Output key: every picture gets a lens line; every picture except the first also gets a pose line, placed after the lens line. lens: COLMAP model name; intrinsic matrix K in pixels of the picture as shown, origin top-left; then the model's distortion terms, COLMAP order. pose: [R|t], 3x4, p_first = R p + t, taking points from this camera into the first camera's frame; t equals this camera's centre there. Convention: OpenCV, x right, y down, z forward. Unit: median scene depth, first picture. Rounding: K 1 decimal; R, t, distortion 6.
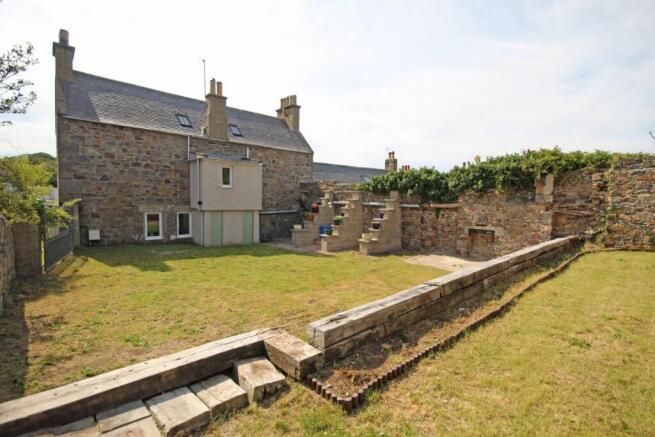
lens RADIAL K [[303.0, 0, 327.1], [0, 303.0, 219.1], [0, 0, 1]] dist [0.011318, -0.010243]
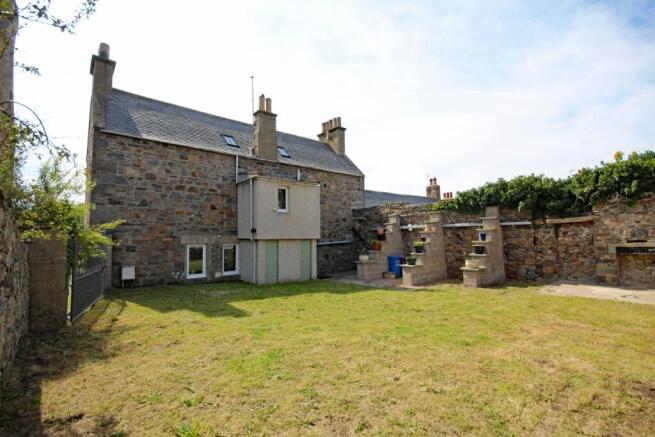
lens RADIAL K [[303.0, 0, 329.0], [0, 303.0, 219.4], [0, 0, 1]] dist [0.011318, -0.010243]
pose [[0.998897, -0.039266, -0.025762, -0.201229], [0.035574, 0.990773, -0.130781, 0.032941], [0.030660, 0.129720, 0.991077, 0.194464]]
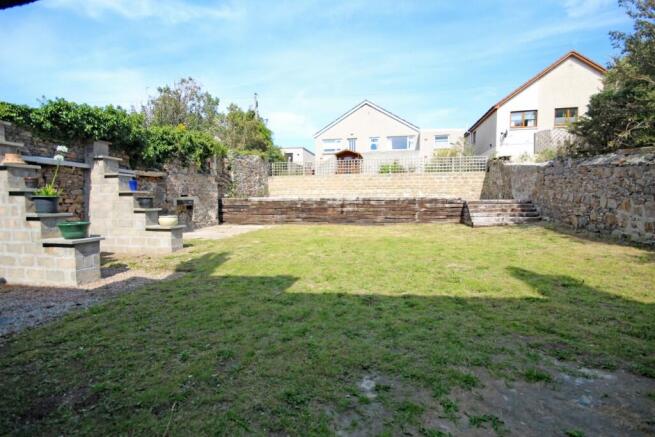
lens RADIAL K [[303.0, 0, 331.7], [0, 303.0, 219.3], [0, 0, 1]] dist [0.011318, -0.010243]
pose [[-0.607625, -0.074587, 0.790714, -0.501329], [0.042053, 0.991163, 0.125810, -0.006658], [-0.793110, 0.109697, -0.599118, 1.055691]]
